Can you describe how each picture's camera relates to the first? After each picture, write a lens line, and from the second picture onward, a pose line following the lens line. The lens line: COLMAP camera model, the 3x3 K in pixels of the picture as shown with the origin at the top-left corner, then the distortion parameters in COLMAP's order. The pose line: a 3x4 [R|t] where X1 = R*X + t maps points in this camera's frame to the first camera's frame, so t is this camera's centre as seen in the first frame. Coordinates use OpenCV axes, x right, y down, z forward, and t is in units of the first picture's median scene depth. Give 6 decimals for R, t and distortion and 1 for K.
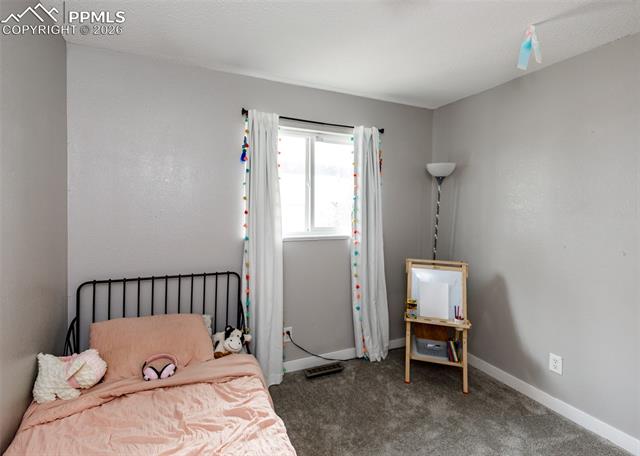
lens RADIAL K [[303.3, 0, 391.2], [0, 303.3, 211.1], [0, 0, 1]] dist [0.009125, -0.001880]
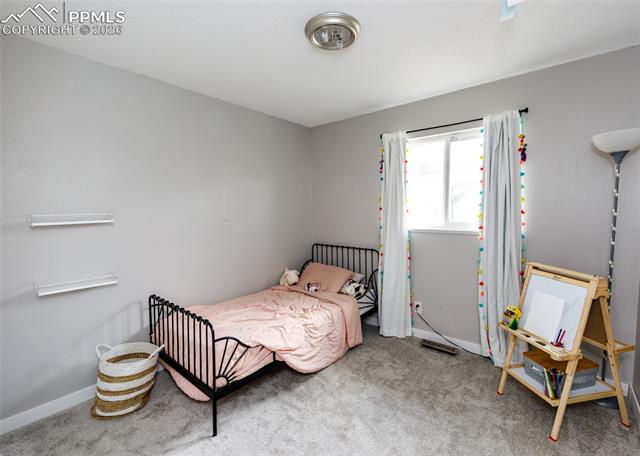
lens RADIAL K [[303.3, 0, 320.1], [0, 303.3, 225.2], [0, 0, 1]] dist [0.009125, -0.001880]
pose [[0.407672, 0.036685, -0.912391, 0.607757], [0.011099, 0.998920, 0.045123, 0.012104], [0.913061, -0.028522, 0.406824, 0.142838]]
